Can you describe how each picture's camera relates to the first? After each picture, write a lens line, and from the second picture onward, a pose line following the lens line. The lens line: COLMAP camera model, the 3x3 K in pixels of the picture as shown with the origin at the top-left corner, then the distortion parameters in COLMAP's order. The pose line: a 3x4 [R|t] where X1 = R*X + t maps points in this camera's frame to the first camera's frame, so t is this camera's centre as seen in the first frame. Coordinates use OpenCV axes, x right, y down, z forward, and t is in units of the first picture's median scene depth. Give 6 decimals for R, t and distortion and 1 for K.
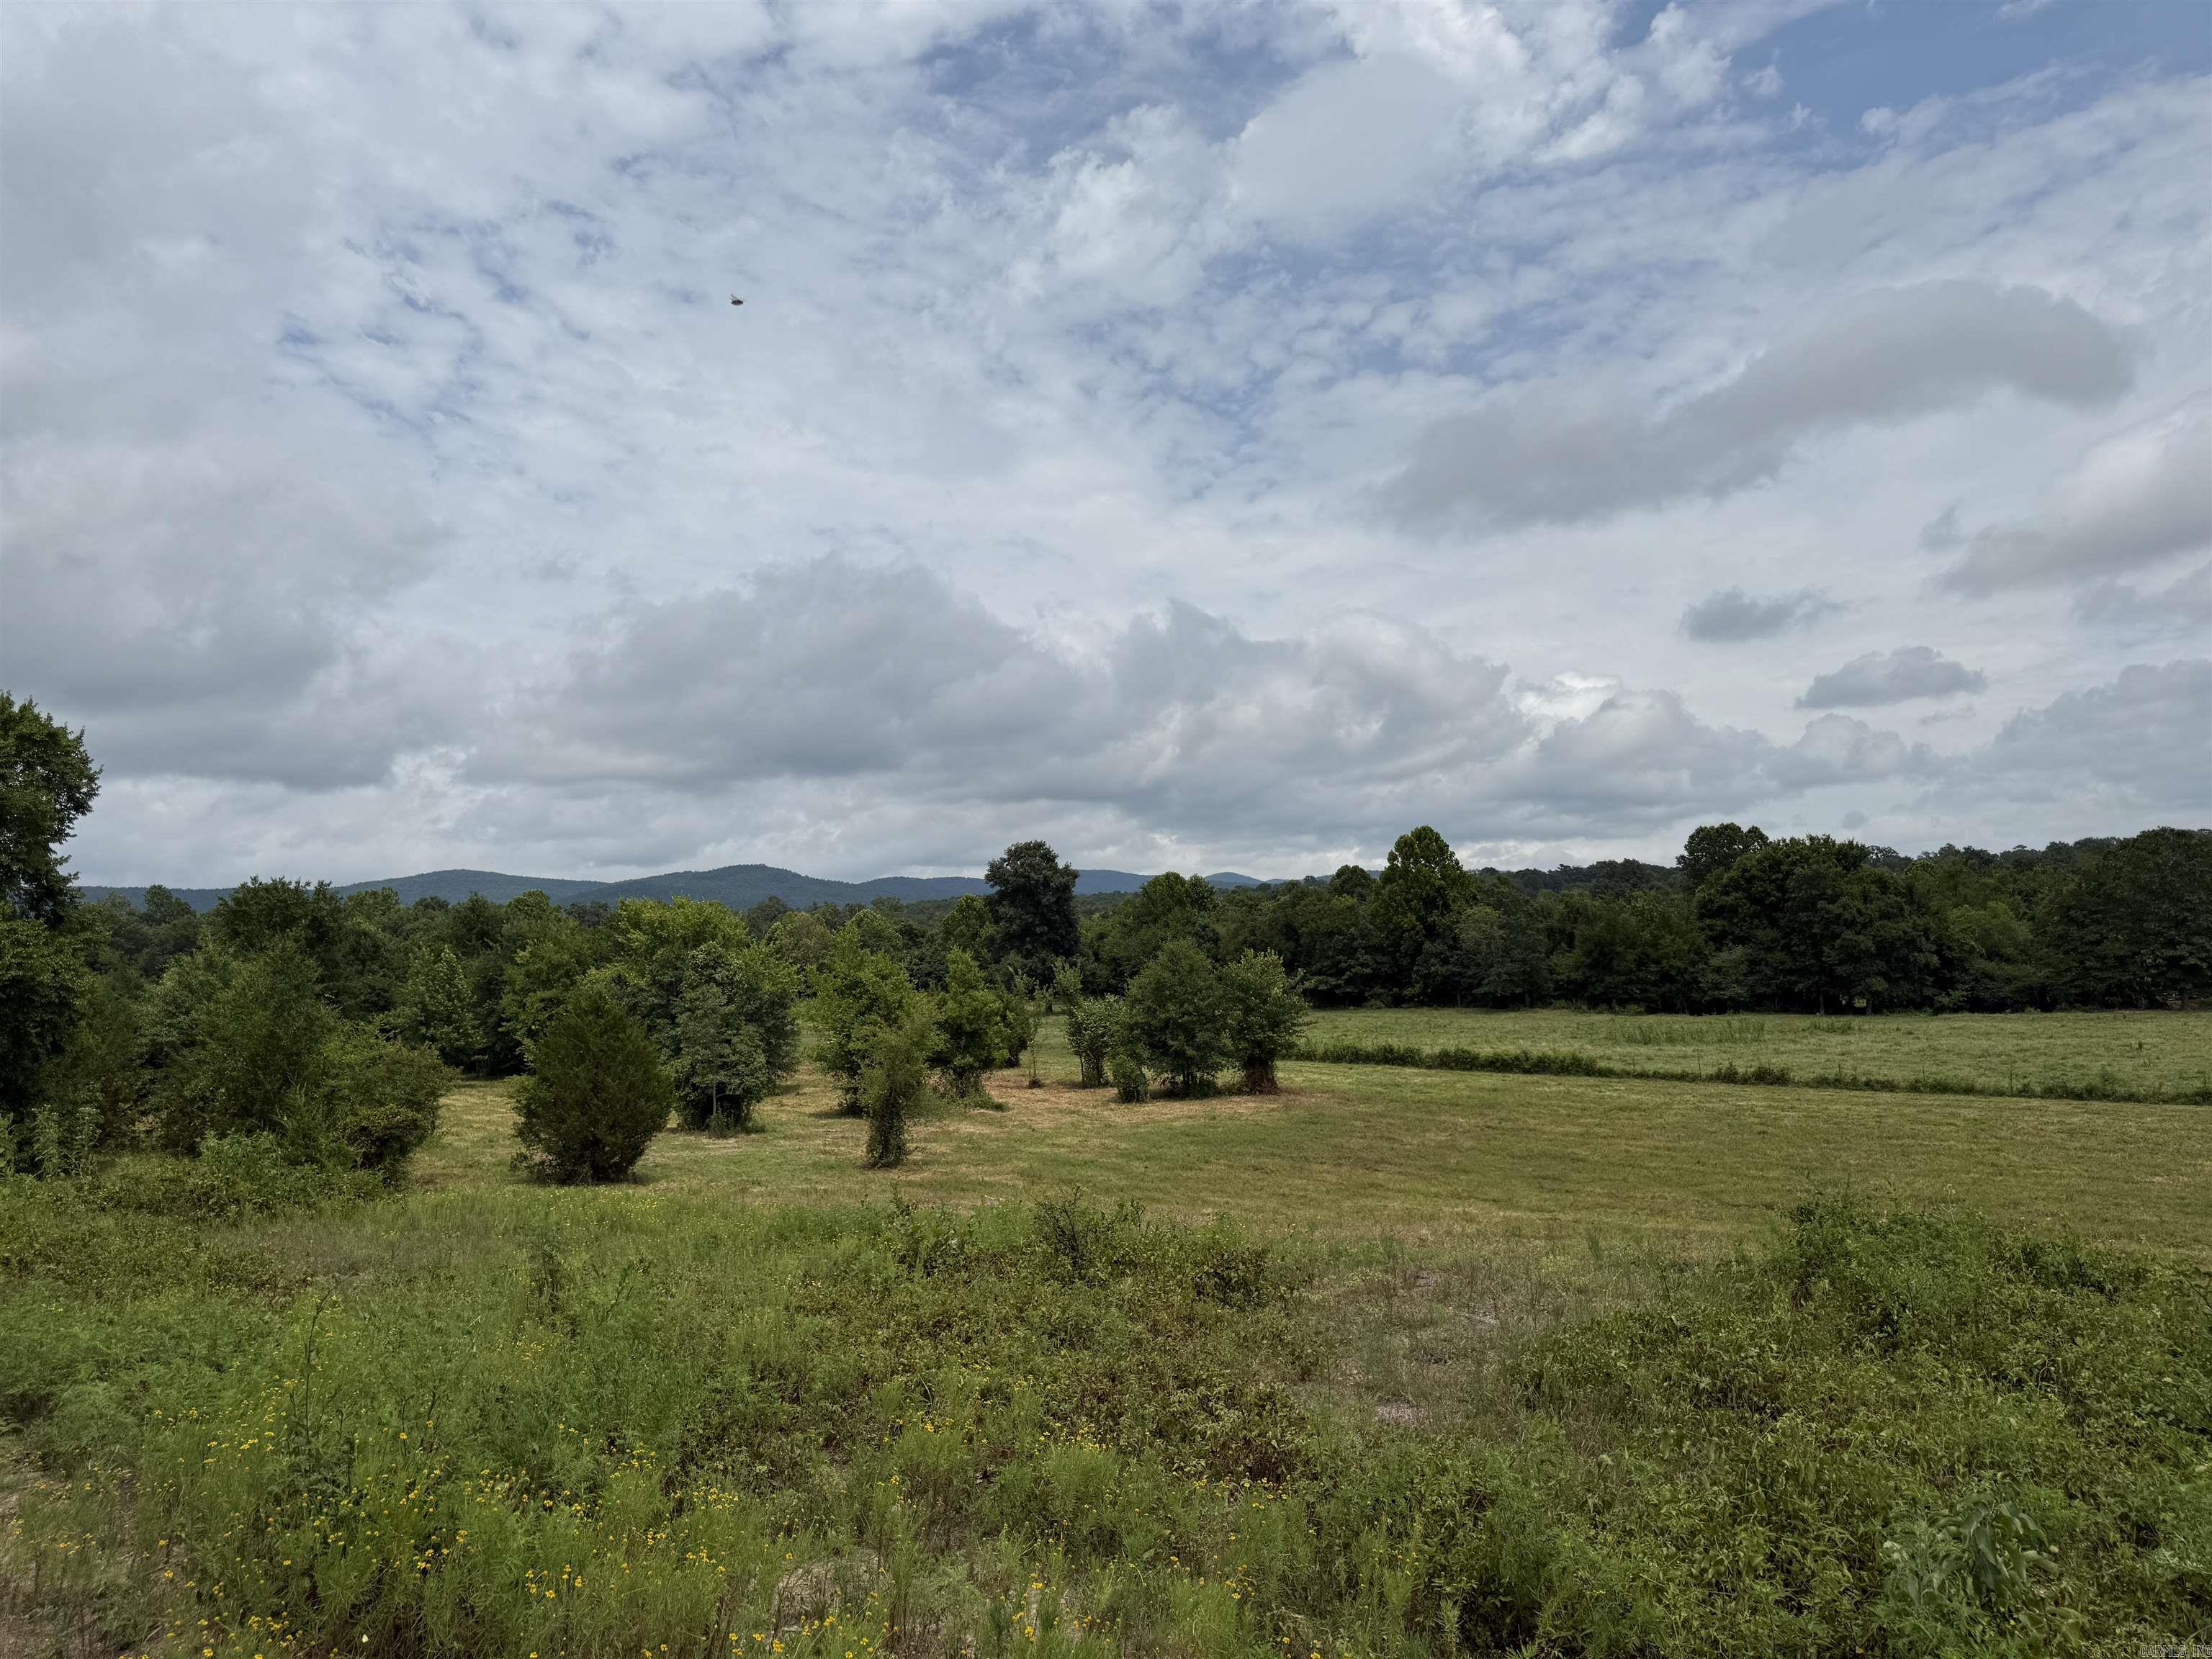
lens RADIAL K [[1540.0, 0, 1106.0], [0, 1540.0, 829.5], [0, 0, 1]] dist [0.162077, -0.221956]
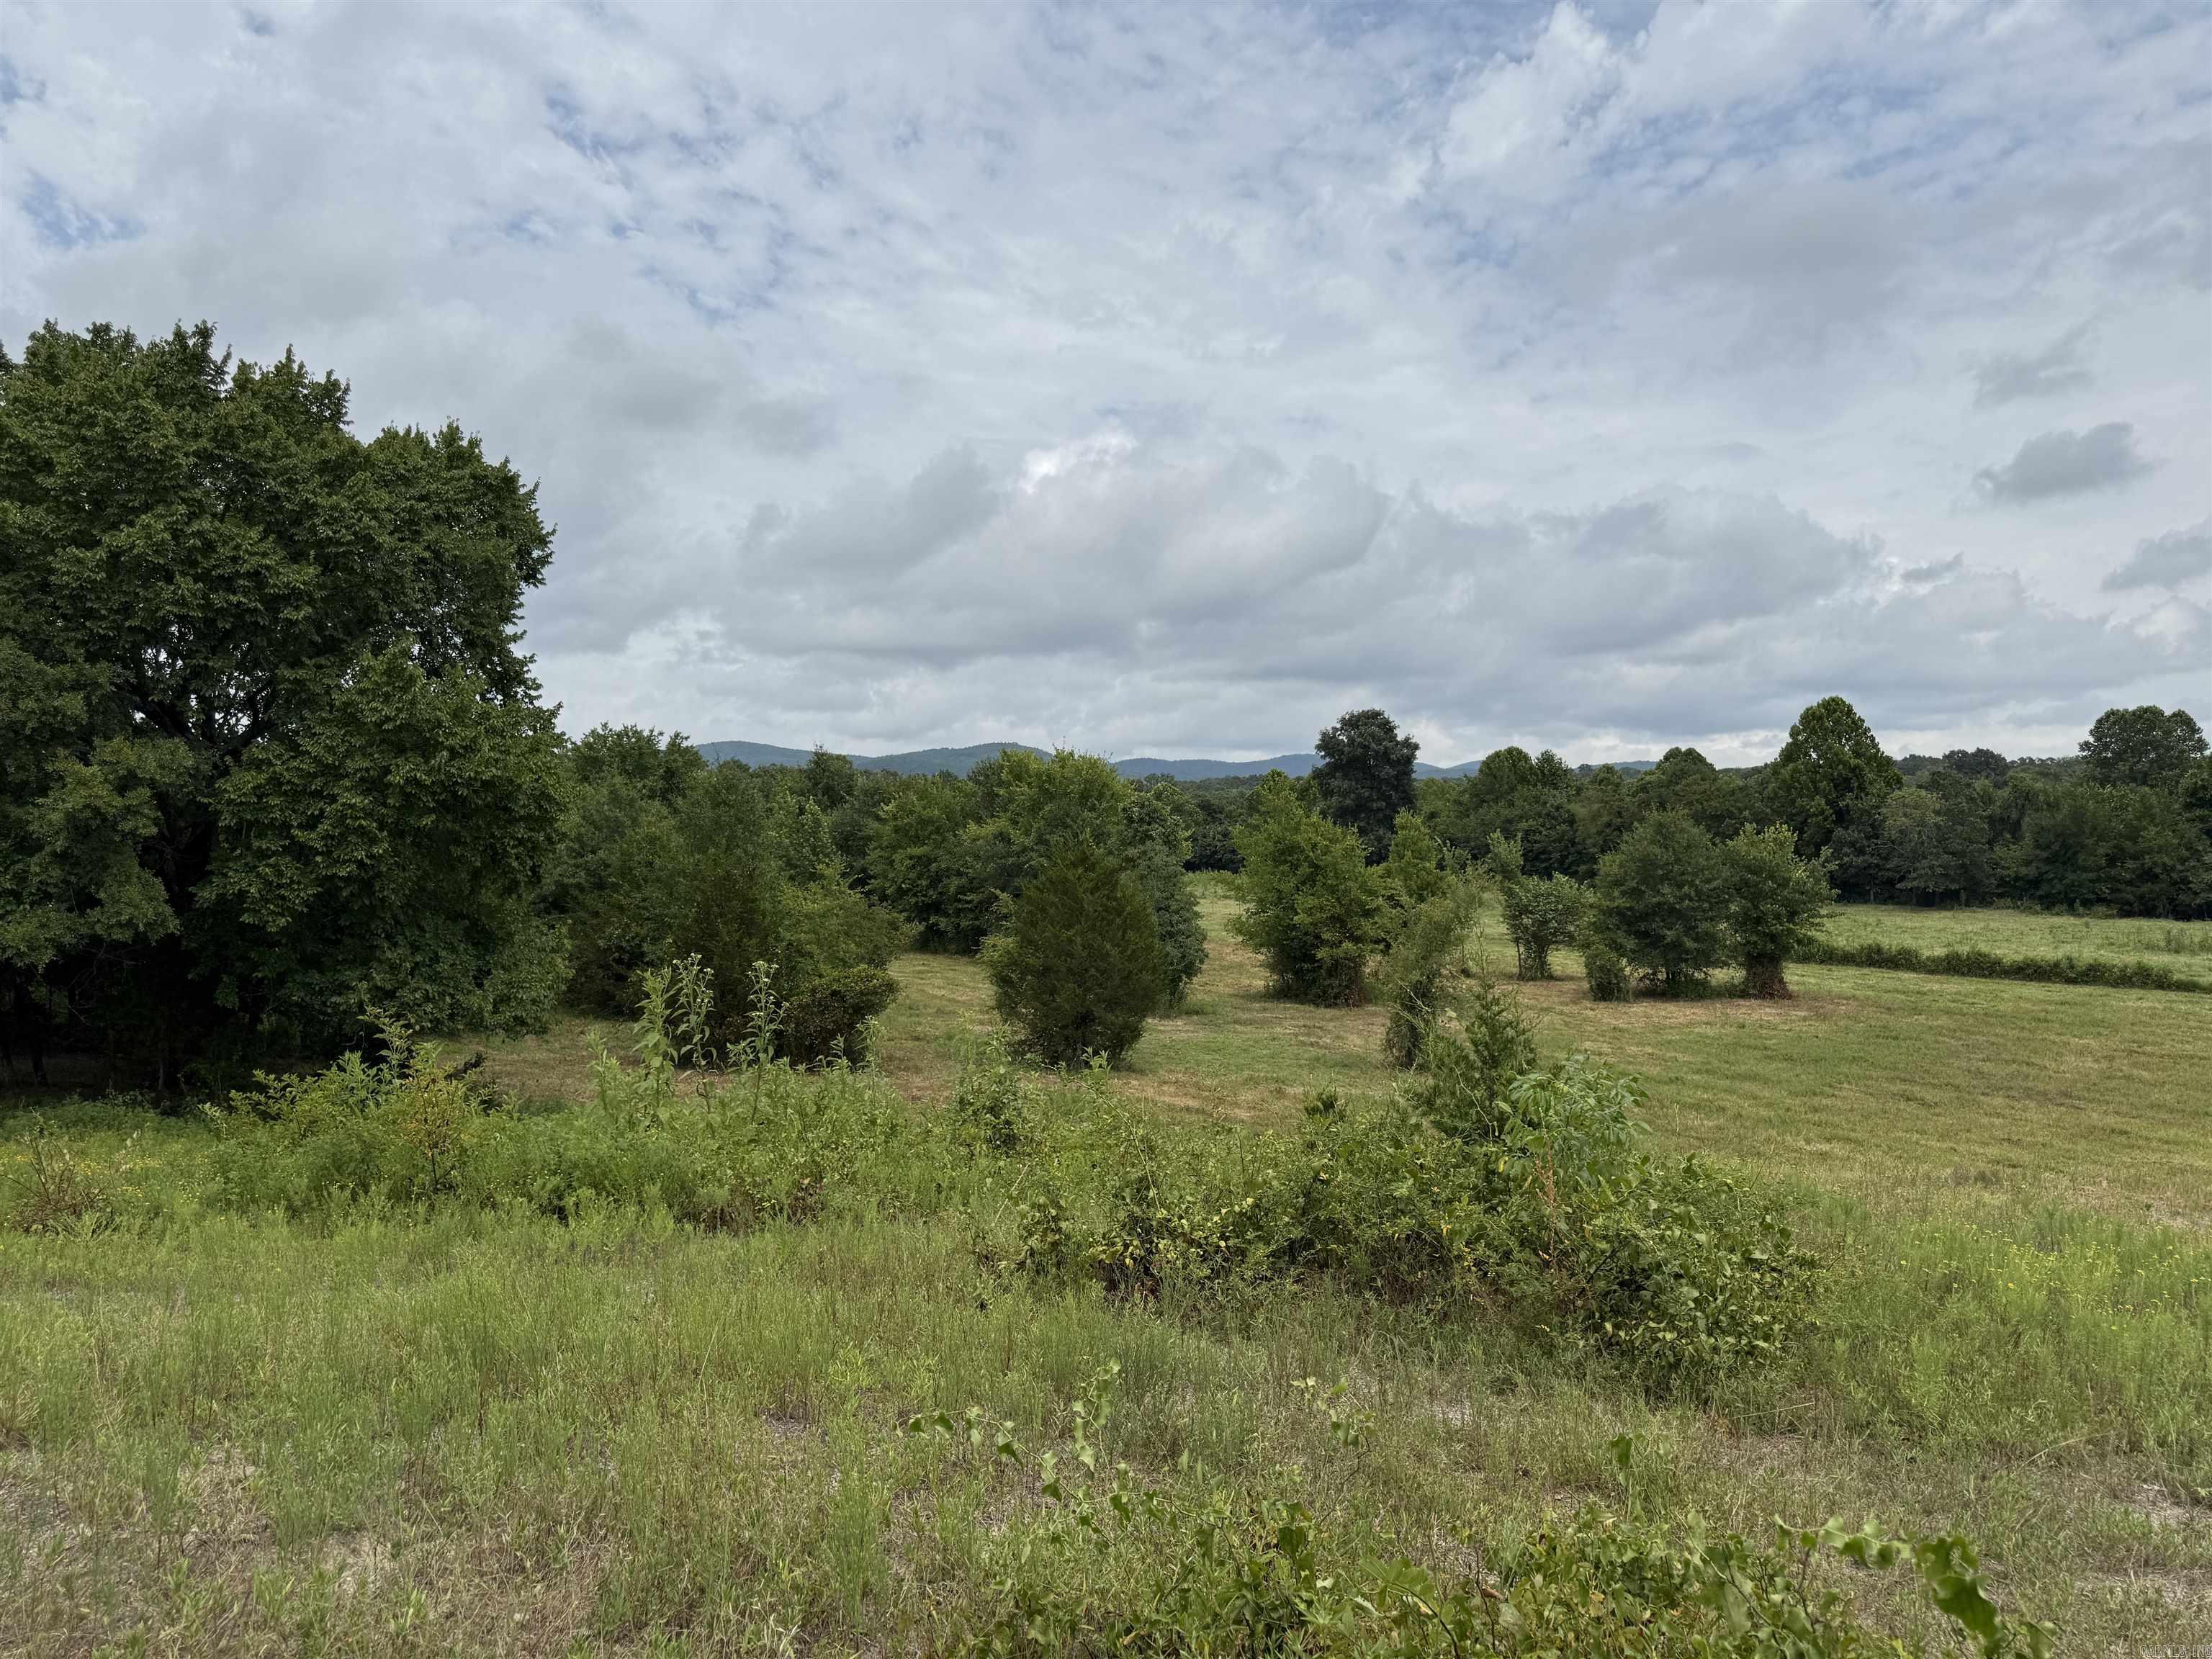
lens RADIAL K [[1541.9, 0, 1112.6], [0, 1541.9, 827.6], [0, 0, 1]] dist [0.033704, -0.049914]
pose [[0.987816, 0.028220, -0.153049, -0.108277], [-0.016824, 0.997022, 0.075255, 0.021545], [0.154717, -0.071763, 0.985349, 0.124075]]
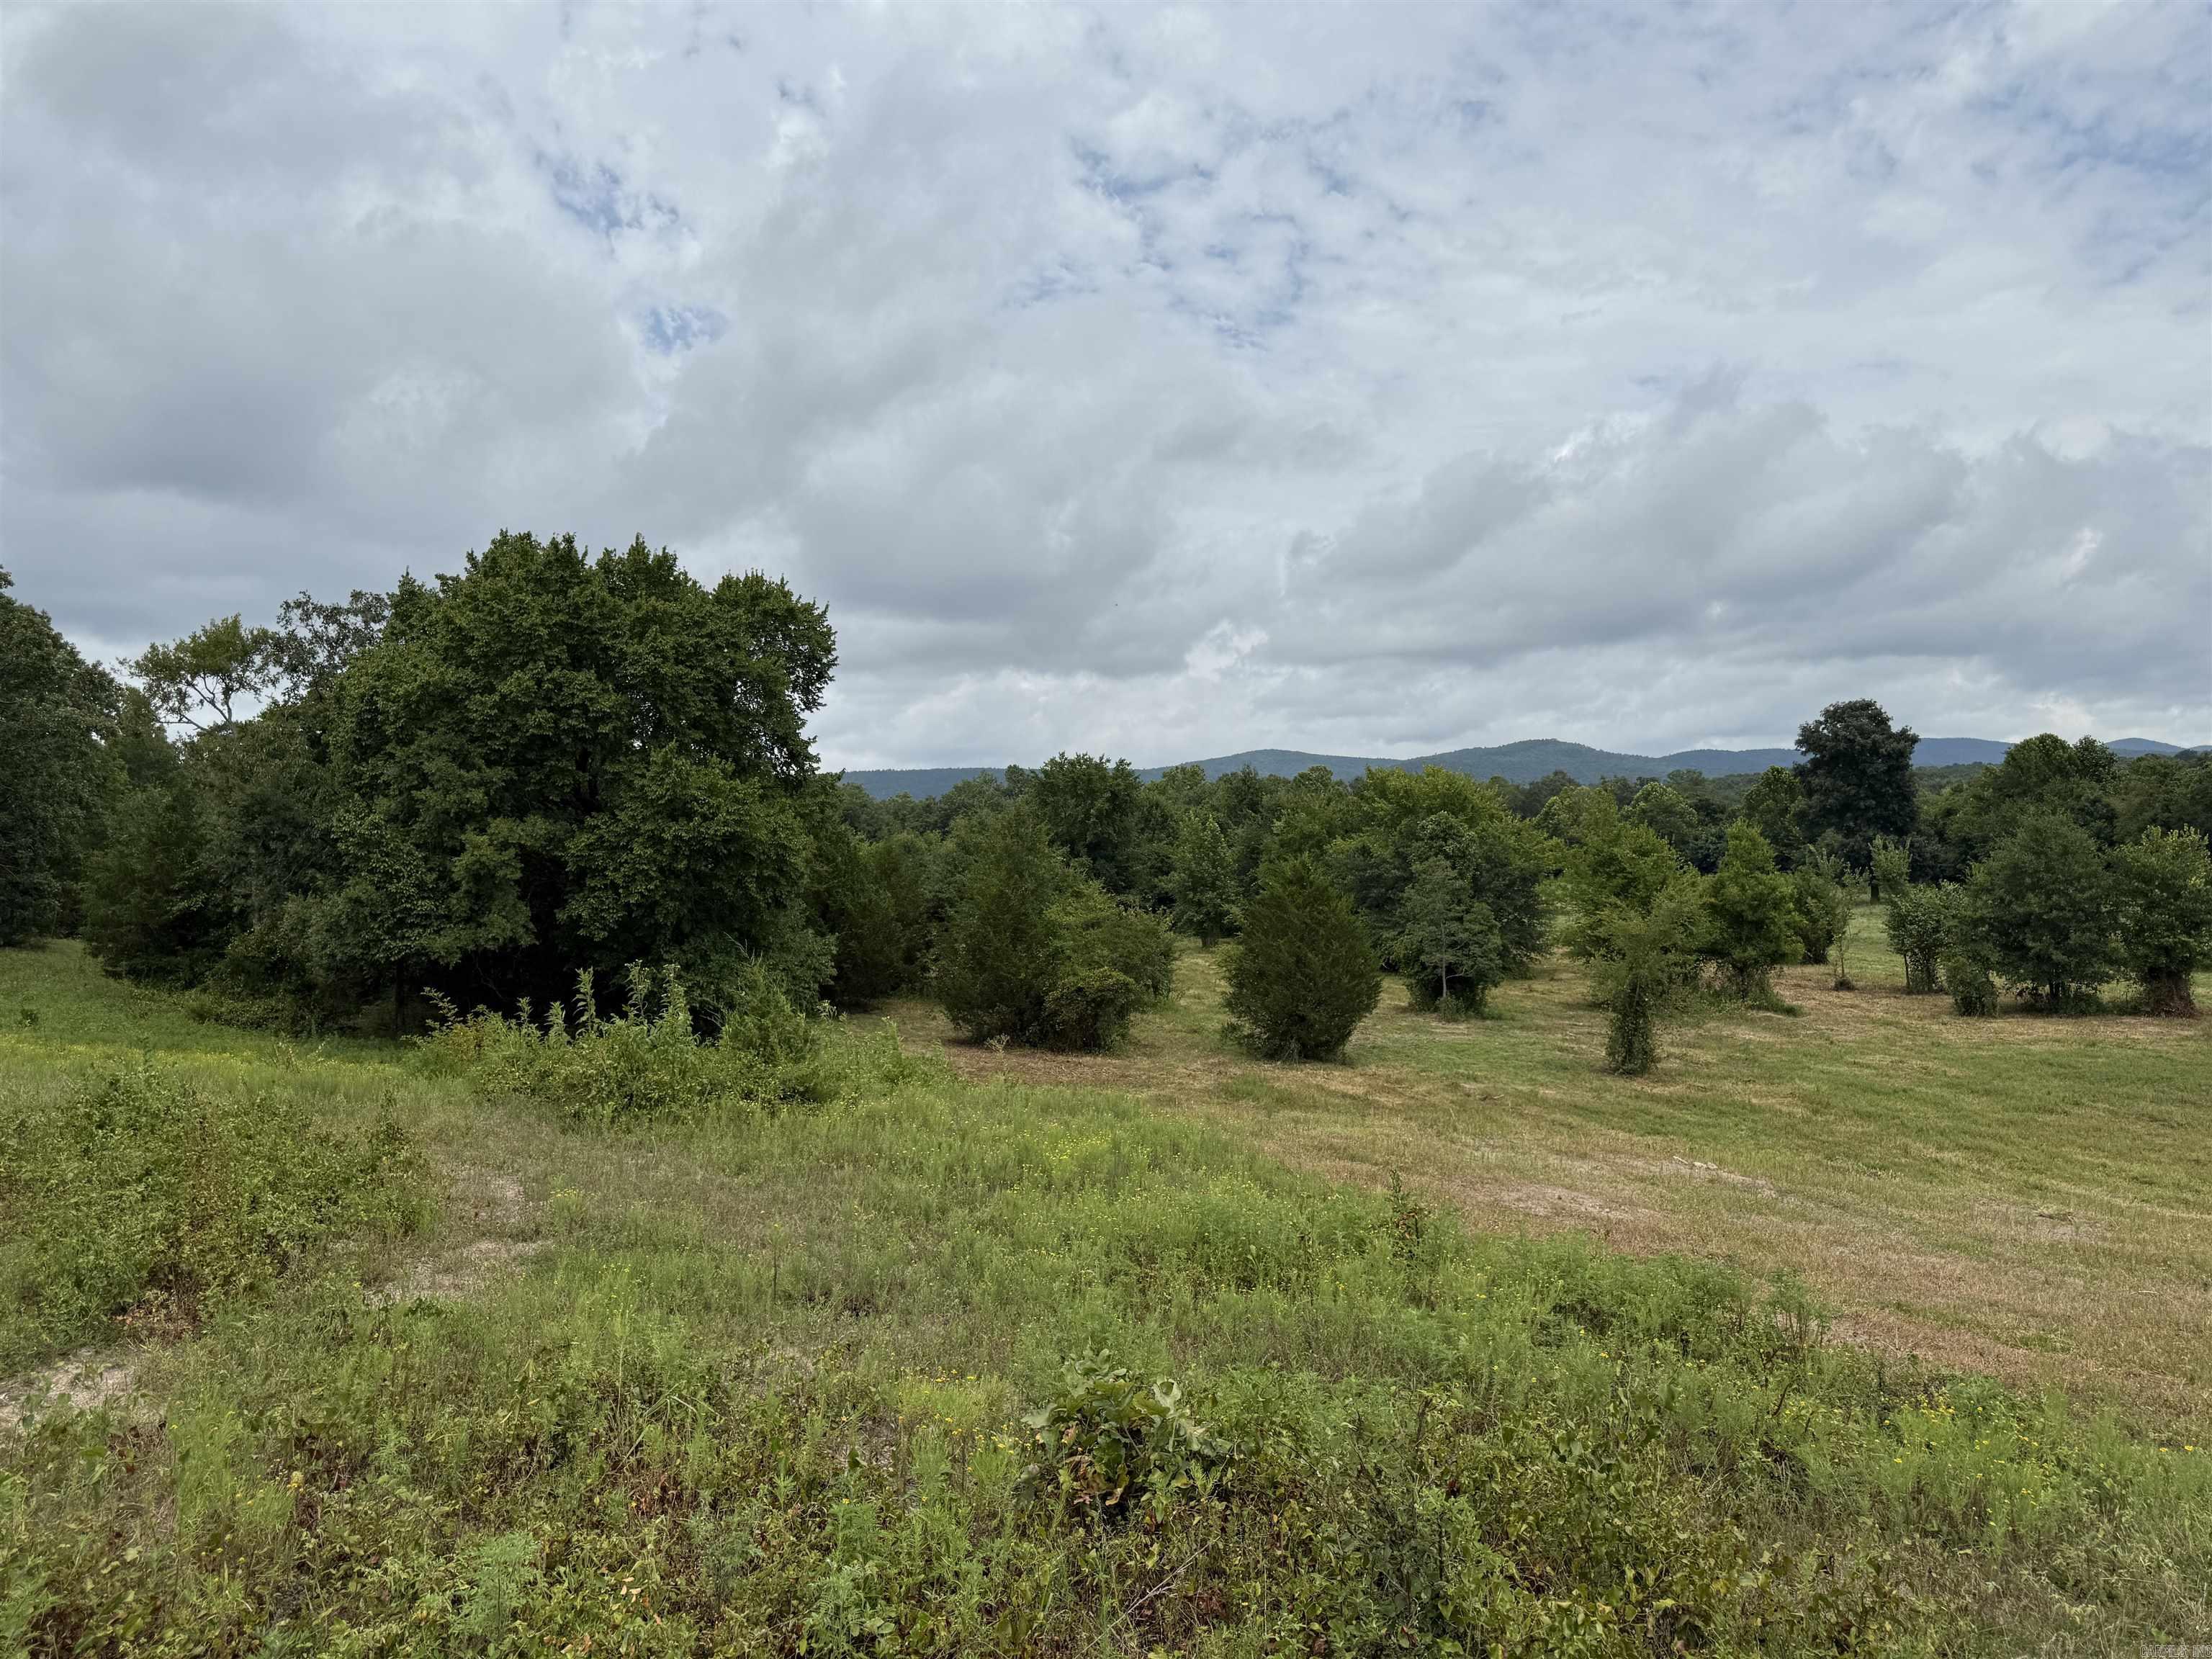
lens RADIAL K [[1553.7, 0, 1104.6], [0, 1553.7, 844.1], [0, 0, 1]] dist [0.050763, -0.068851]
pose [[0.875957, 0.013673, -0.482196, 0.011521], [0.028838, 0.996326, 0.080640, 0.008998], [0.481527, -0.084543, 0.872344, 0.077003]]
